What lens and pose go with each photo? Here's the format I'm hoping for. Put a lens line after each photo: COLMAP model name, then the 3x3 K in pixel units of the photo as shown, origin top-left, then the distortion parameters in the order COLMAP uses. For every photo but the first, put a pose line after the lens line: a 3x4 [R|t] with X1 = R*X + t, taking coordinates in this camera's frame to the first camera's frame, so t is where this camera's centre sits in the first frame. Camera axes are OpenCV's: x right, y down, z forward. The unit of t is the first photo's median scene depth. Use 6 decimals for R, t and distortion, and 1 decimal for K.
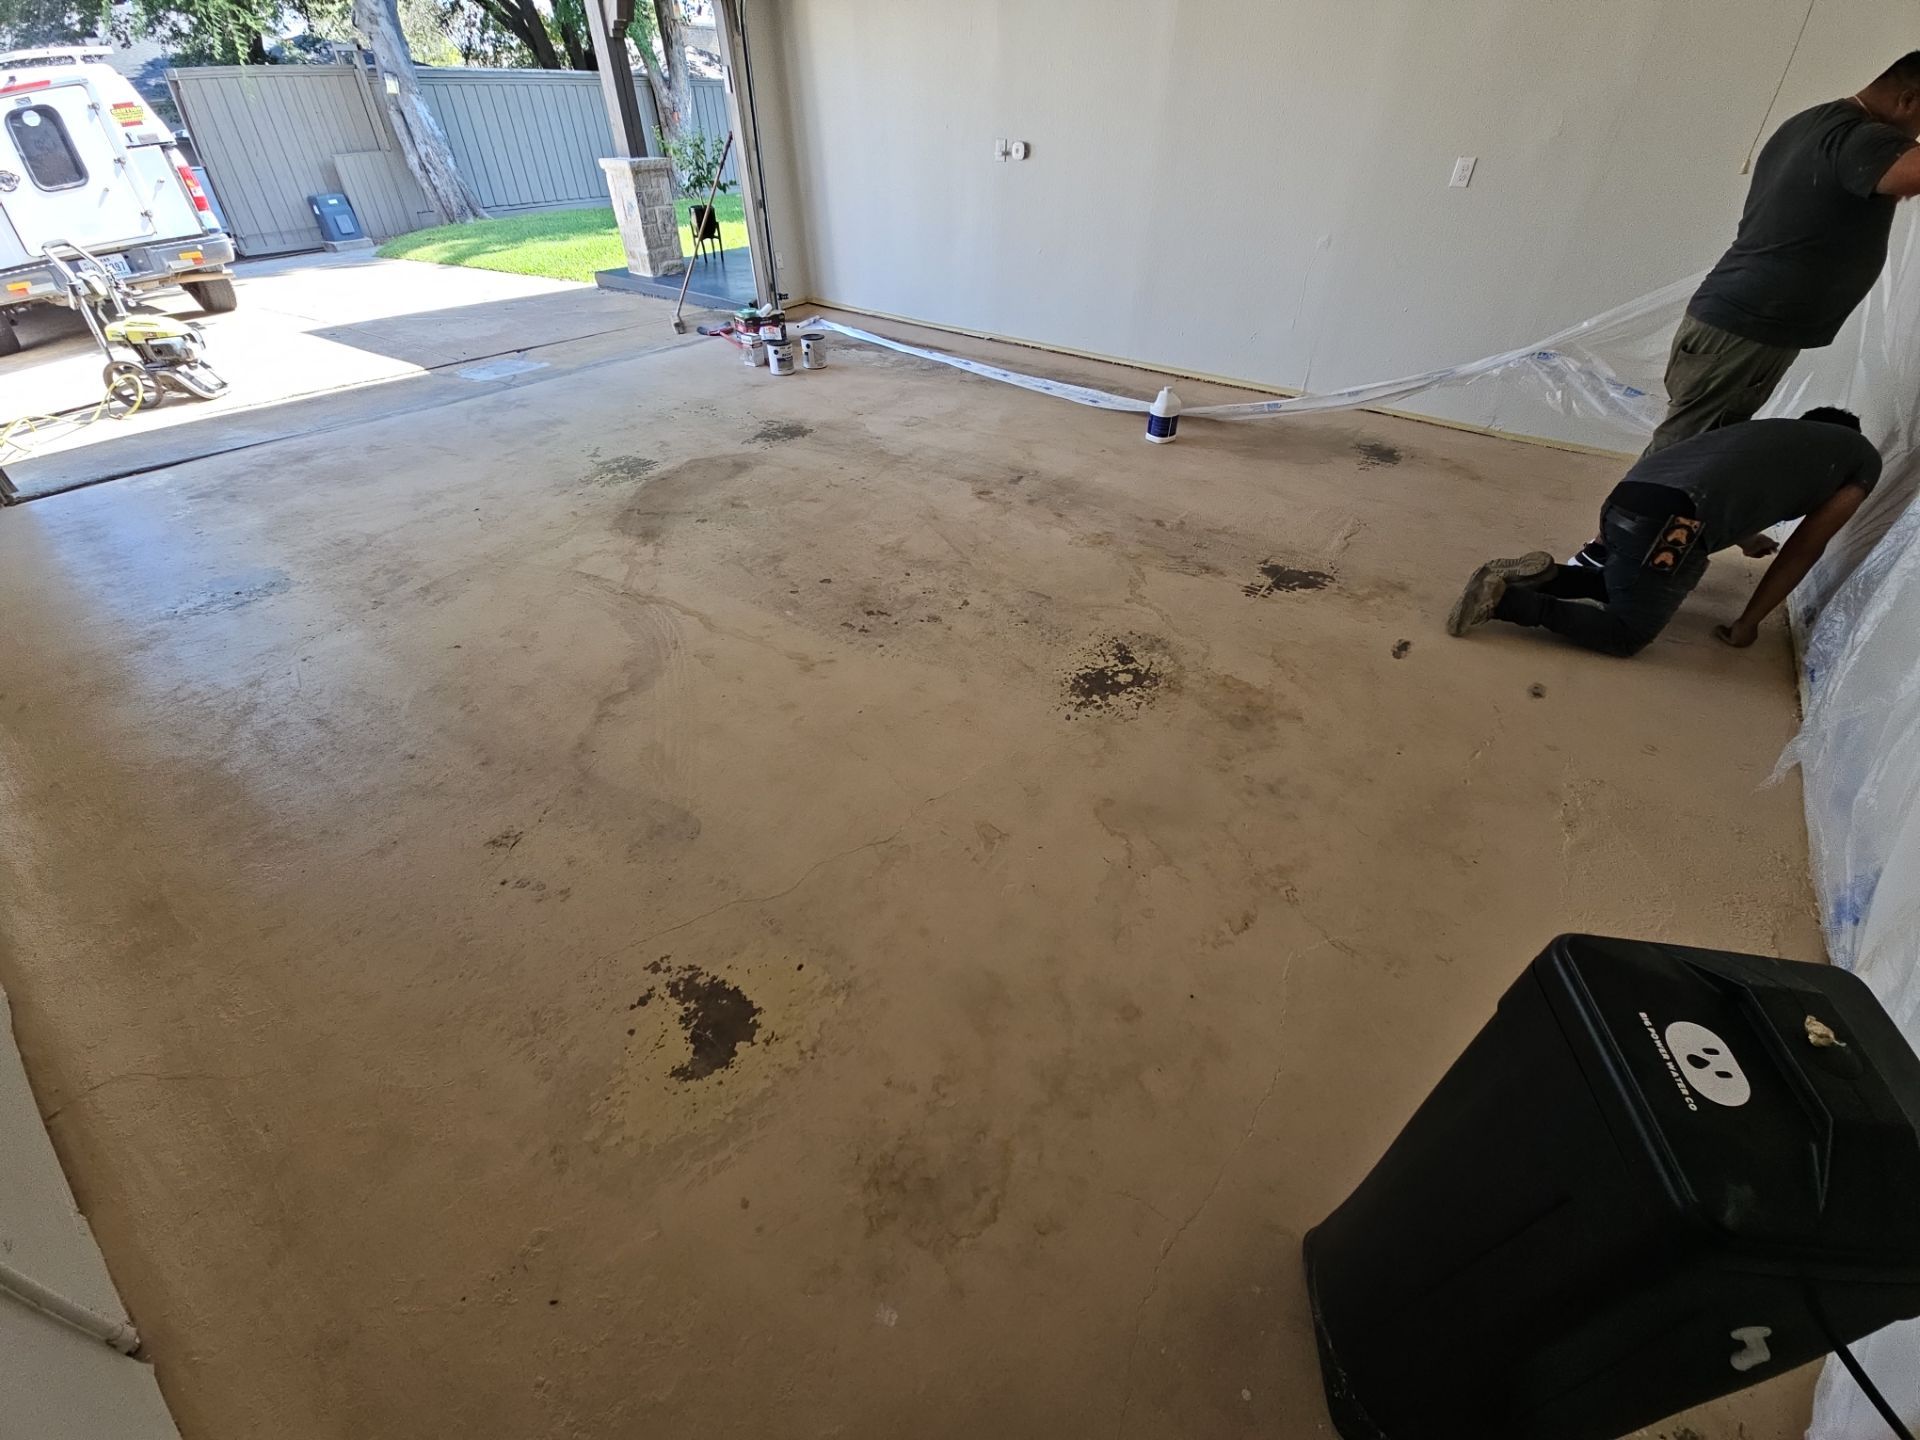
lens RADIAL K [[777.1, 0, 954.8], [0, 777.1, 713.9], [0, 0, 1]] dist [0.001788, -0.000103]
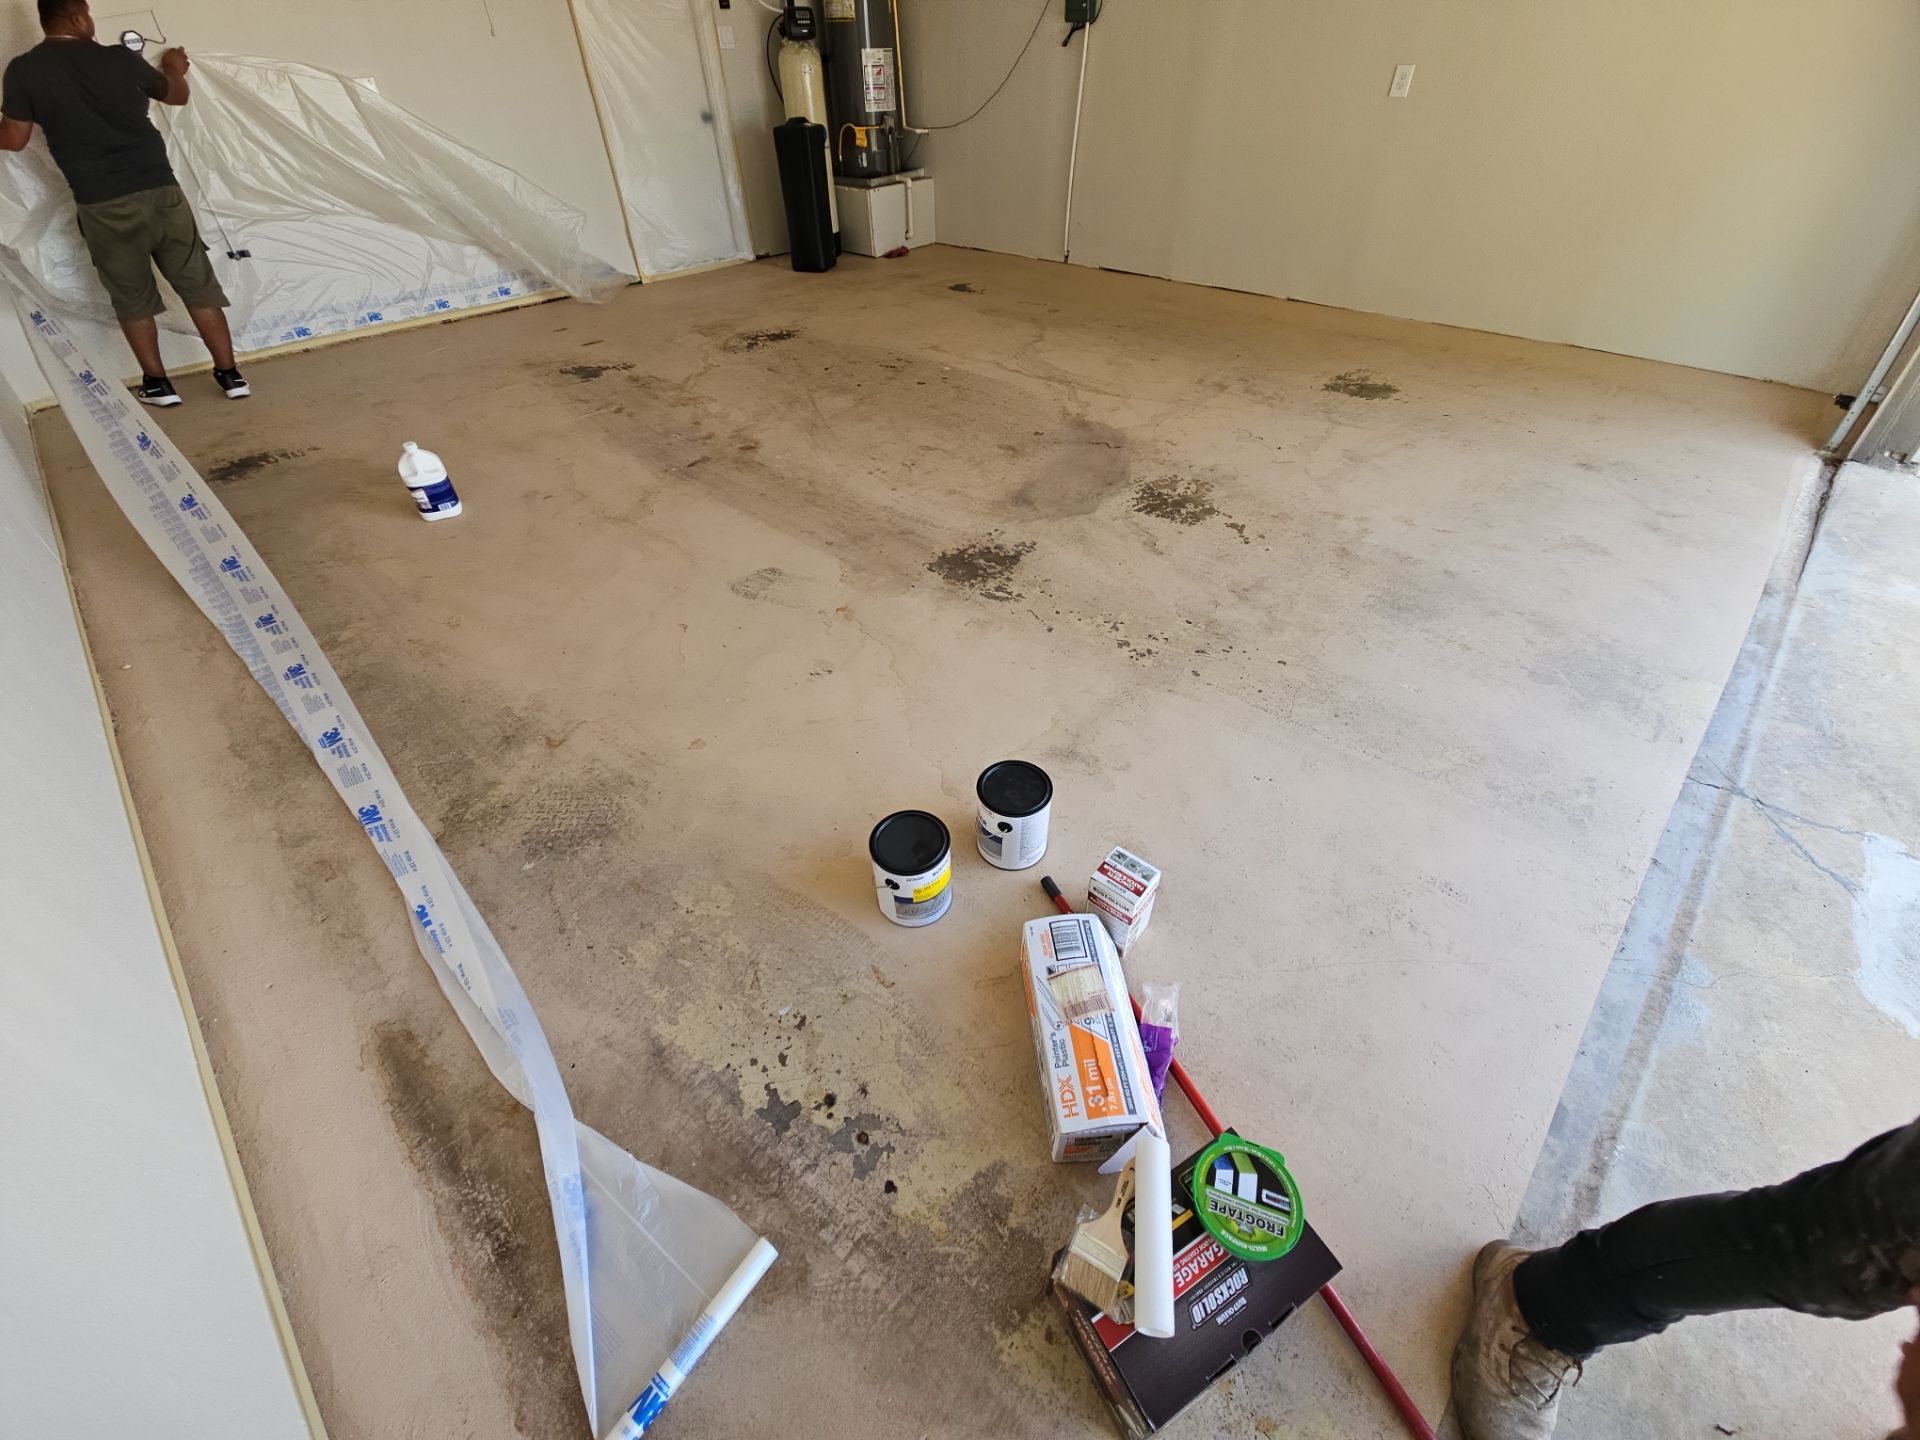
lens RADIAL K [[773.5, 0, 956.4], [0, 773.5, 712.3], [0, 0, 1]] dist [0.002832, -0.000220]
pose [[-0.992231, -0.073885, 0.100093, -0.405999], [0.086988, 0.163163, 0.982757, -1.398948], [-0.088942, 0.983829, -0.155469, 1.786304]]
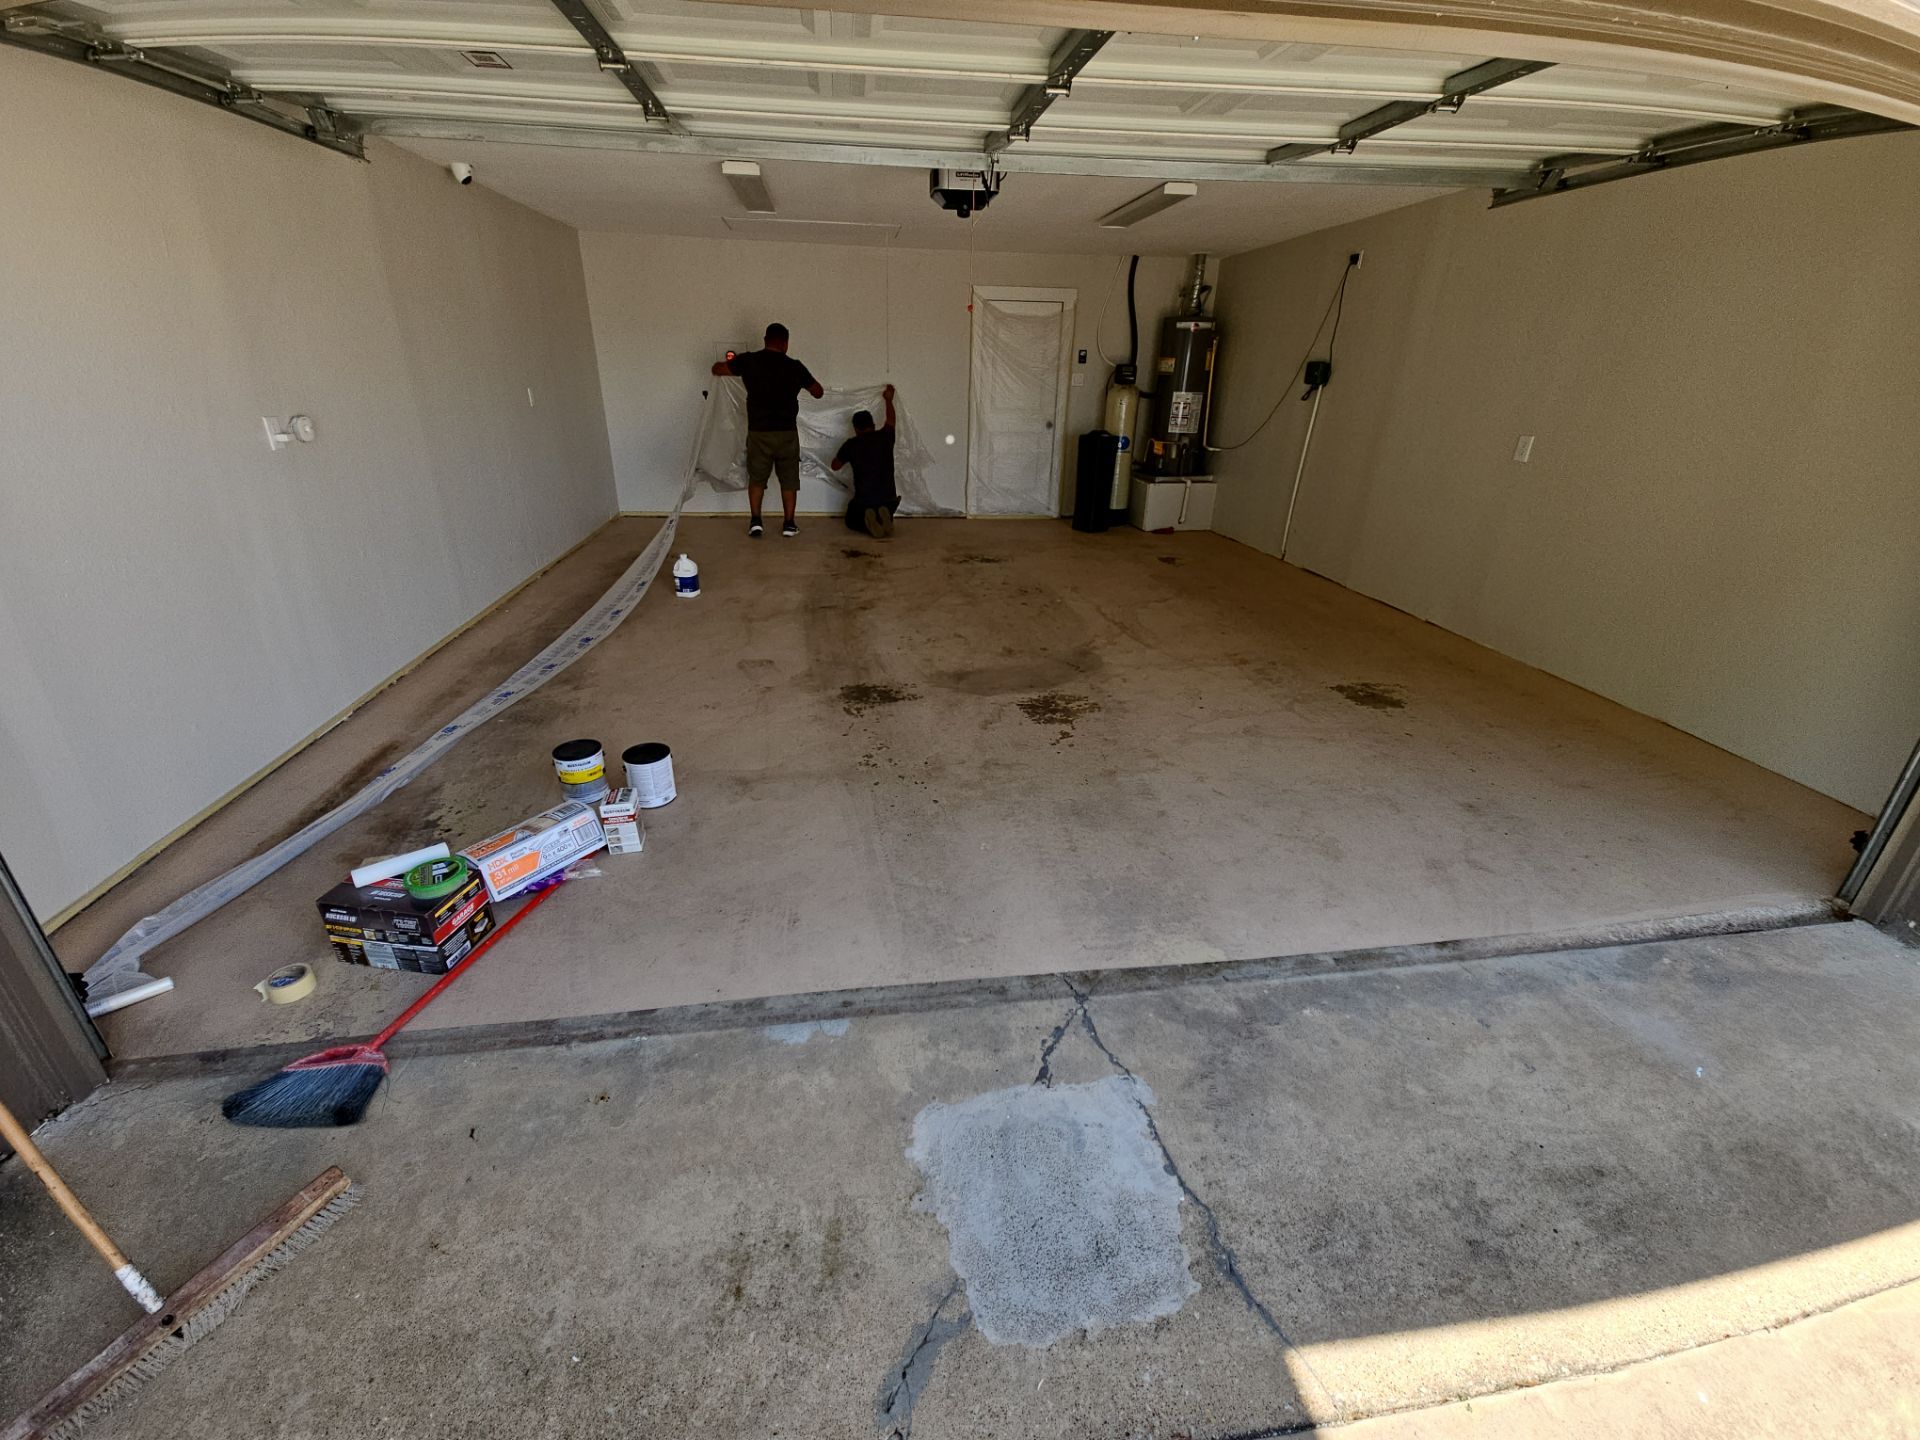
lens RADIAL K [[777.1, 0, 954.8], [0, 777.1, 713.9], [0, 0, 1]] dist [0.001788, -0.000103]
pose [[-0.705430, -0.313067, 0.635891, -1.251284], [0.425563, 0.530368, 0.733216, -1.396643], [-0.566802, 0.787844, -0.240908, 1.726292]]
